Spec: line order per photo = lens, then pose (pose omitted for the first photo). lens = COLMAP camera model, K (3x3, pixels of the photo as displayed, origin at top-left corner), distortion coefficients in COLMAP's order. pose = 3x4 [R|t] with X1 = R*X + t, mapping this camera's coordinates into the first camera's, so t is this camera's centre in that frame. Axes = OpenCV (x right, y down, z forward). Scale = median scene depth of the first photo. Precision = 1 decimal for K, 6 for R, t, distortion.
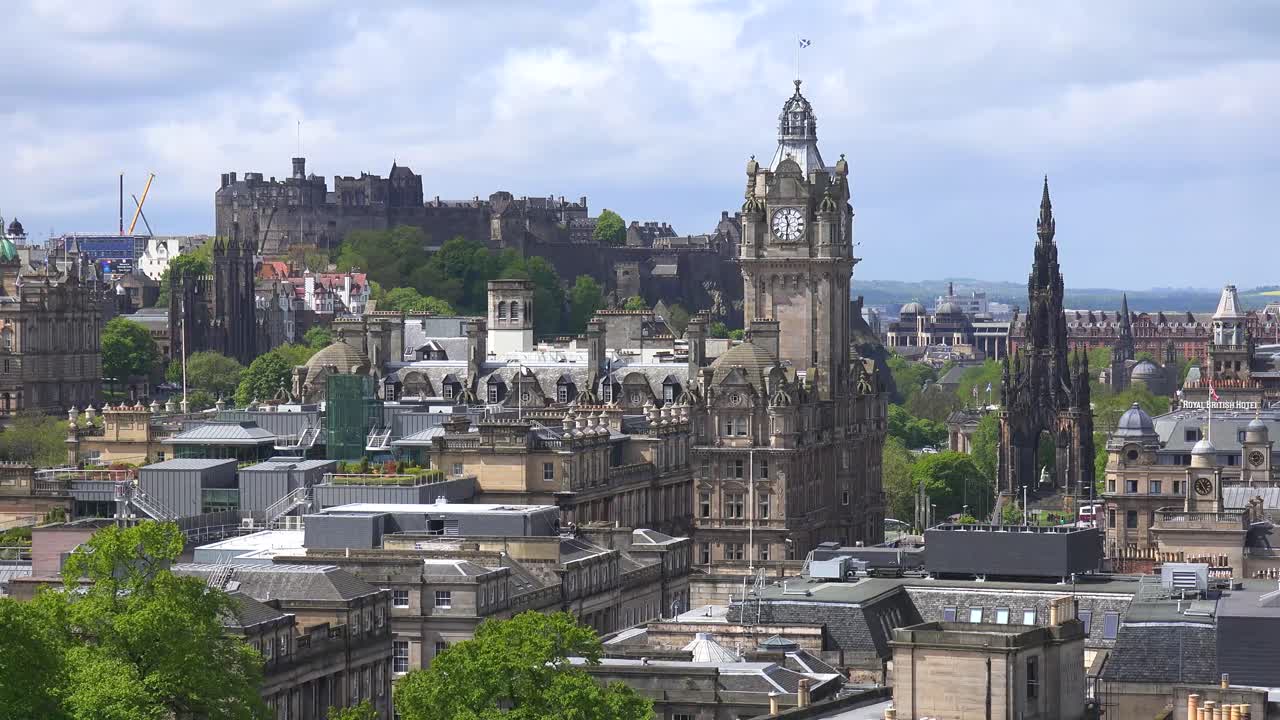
lens RADIAL K [[3349.1, 0, 640.0], [0, 3349.1, 360.0], [0, 0, 1]] dist [0.089682, 0.470163]
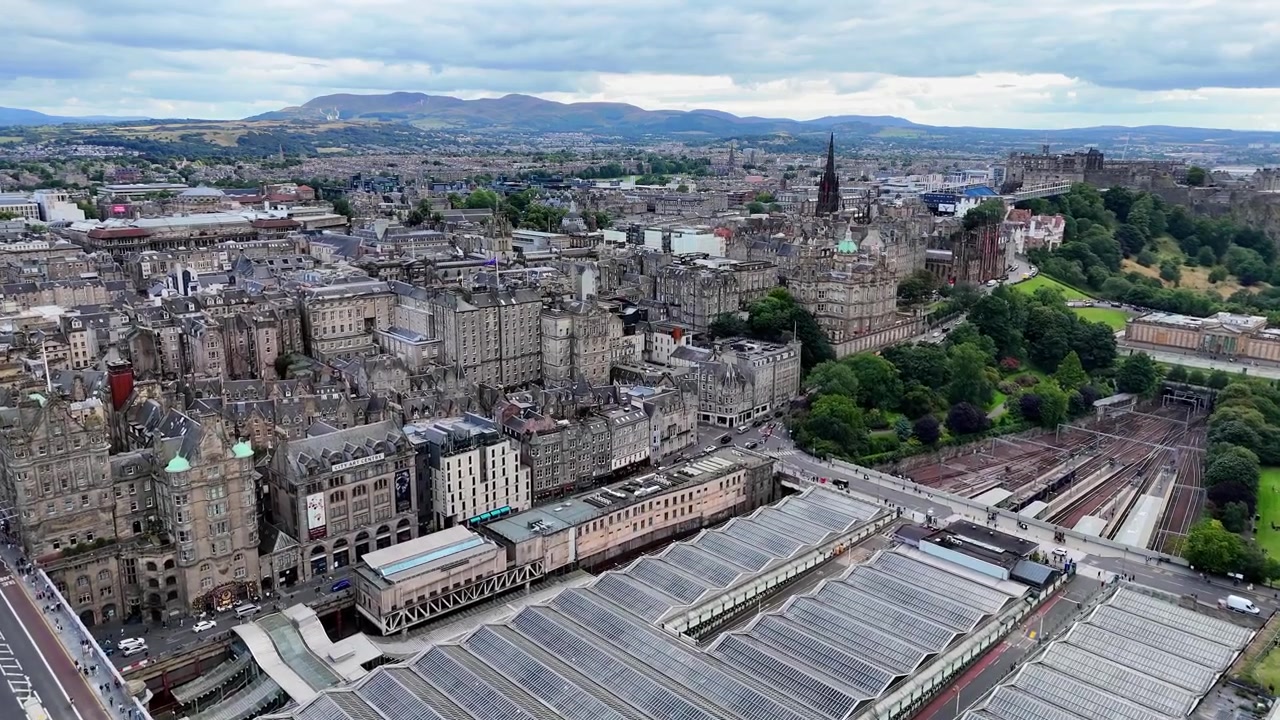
lens RADIAL K [[926.6, 0, 640.0], [0, 926.6, 360.0], [0, 0, 1]] dist [0.069224, -0.054766]
pose [[0.865897, 0.123247, -0.484801, -0.010554], [-0.016166, 0.975561, 0.219135, -0.054855], [0.499961, -0.181911, 0.846728, 0.278396]]
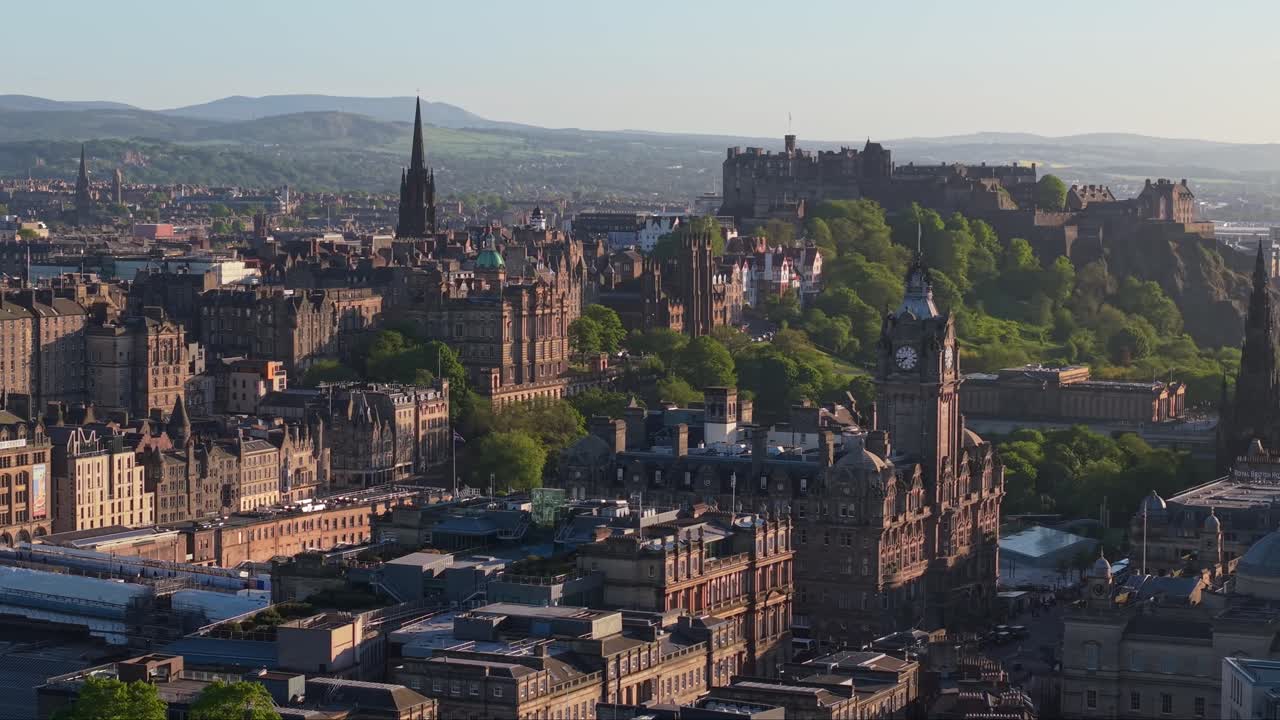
lens RADIAL K [[3000.1, 0, 716.0], [0, 3000.1, 314.7], [0, 0, 1]] dist [-0.207699, 0.381086]
pose [[0.985712, 0.018275, -0.167446, 0.057019], [-0.012787, 0.999347, 0.033795, -0.032469], [0.167955, -0.031171, 0.985302, -0.082635]]
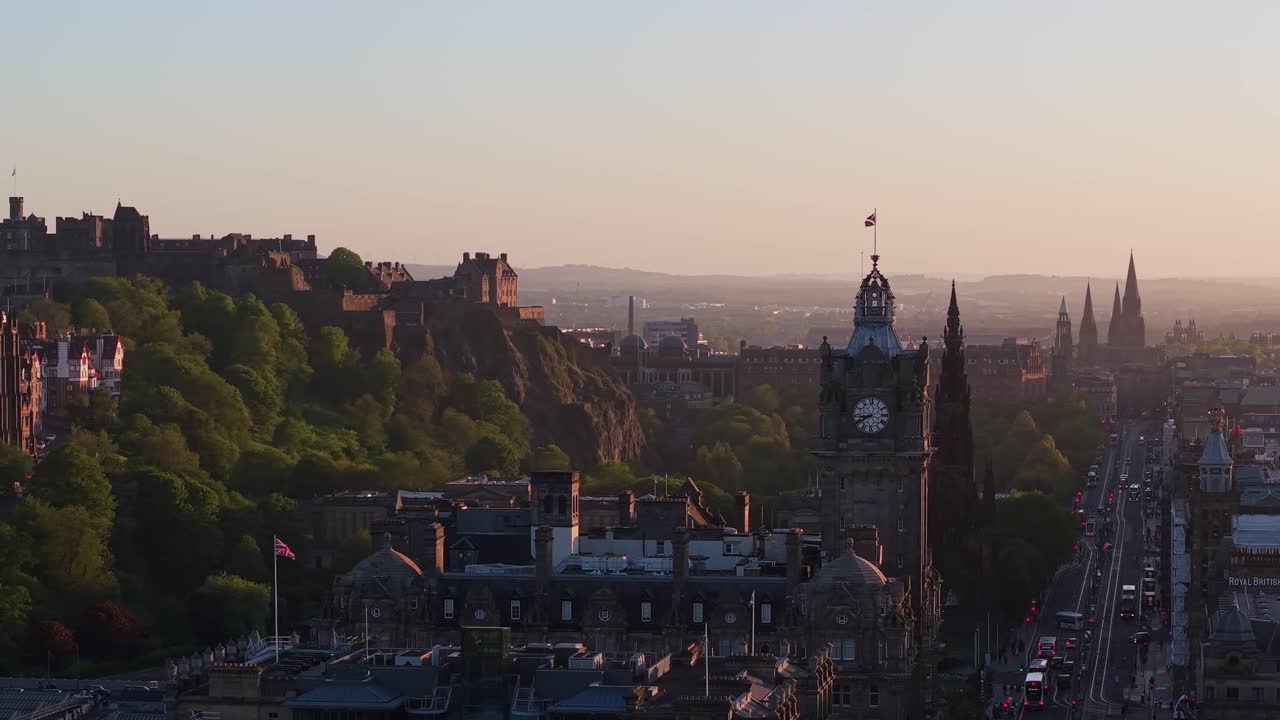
lens RADIAL K [[3511.1, 0, 640.0], [0, 3511.1, 360.0], [0, 0, 1]] dist [-0.154584, 0.000241]
pose [[0.993481, -0.000759, 0.113998, -0.041540], [0.000340, 0.999993, 0.003697, -0.019170], [-0.114000, -0.003634, 0.993474, 0.017055]]
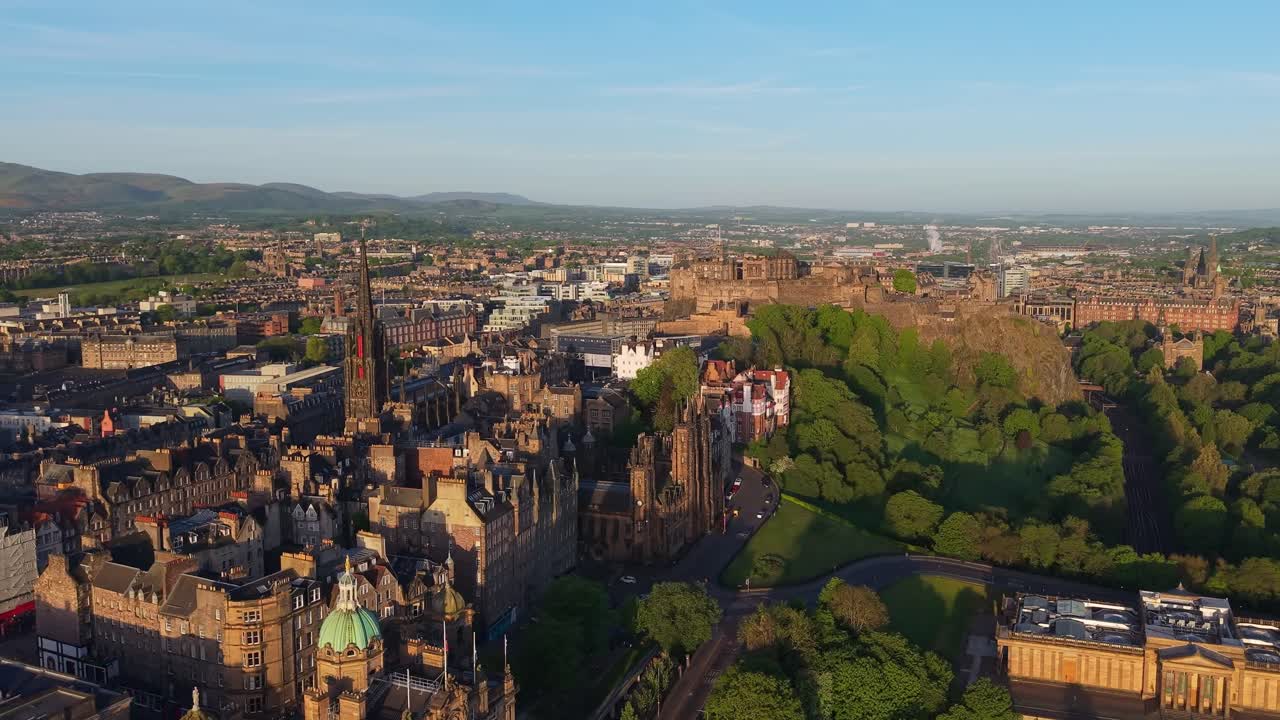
lens RADIAL K [[1060.8, 0, 736.4], [0, 1060.8, 299.0], [0, 0, 1]] dist [0.036139, -0.072892]
pose [[0.998296, 0.006960, -0.057932, -0.066212], [-0.003428, 0.998142, 0.060834, -0.066990], [0.058248, -0.060532, 0.996465, 0.504729]]
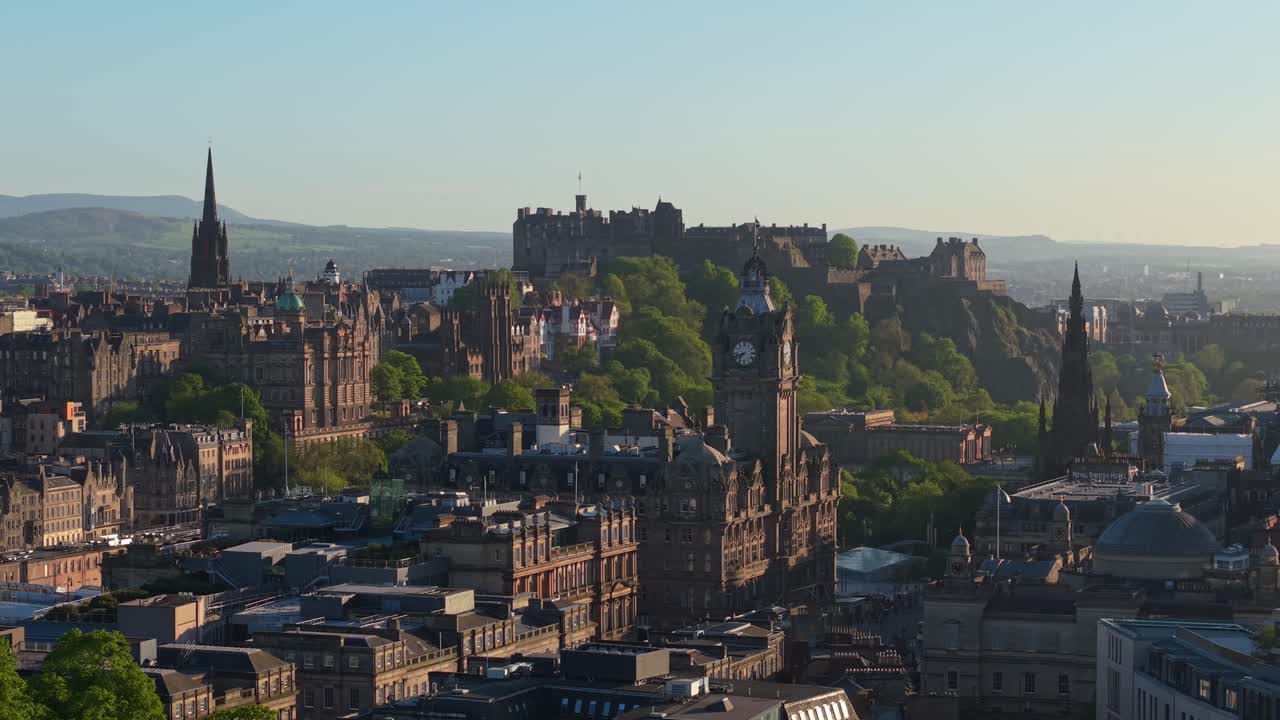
lens RADIAL K [[3000.1, 0, 716.0], [0, 3000.1, 314.7], [0, 0, 1]] dist [-0.207699, 0.381086]
pose [[0.995831, 0.004151, -0.091127, 0.047030], [-0.004120, 0.999991, 0.000529, -0.018453], [0.091129, -0.000151, 0.995839, -0.075238]]
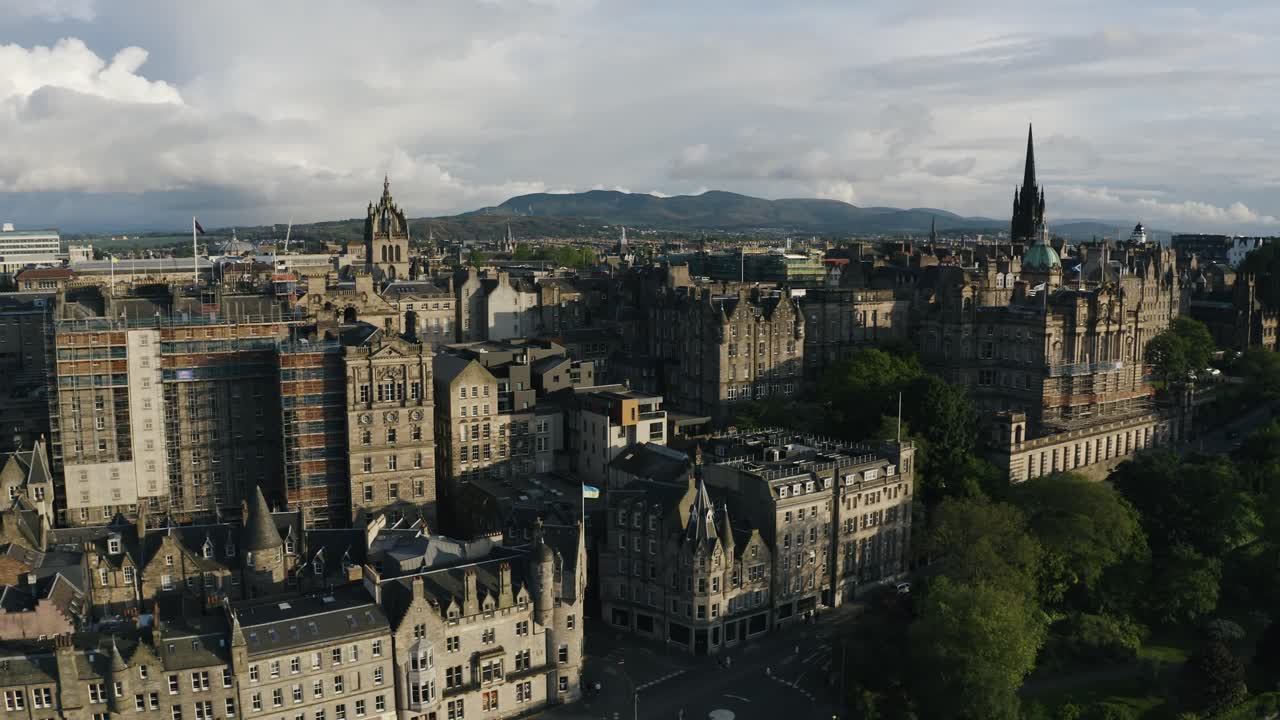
lens RADIAL K [[1025.3, 0, 641.2], [0, 1025.3, 348.8], [0, 0, 1]] dist [-0.179424, 0.009056]
pose [[0.745324, 0.076851, -0.662259, -0.050880], [-0.017121, 0.995213, 0.096219, -0.020053], [0.666483, -0.060376, 0.743071, 0.437461]]
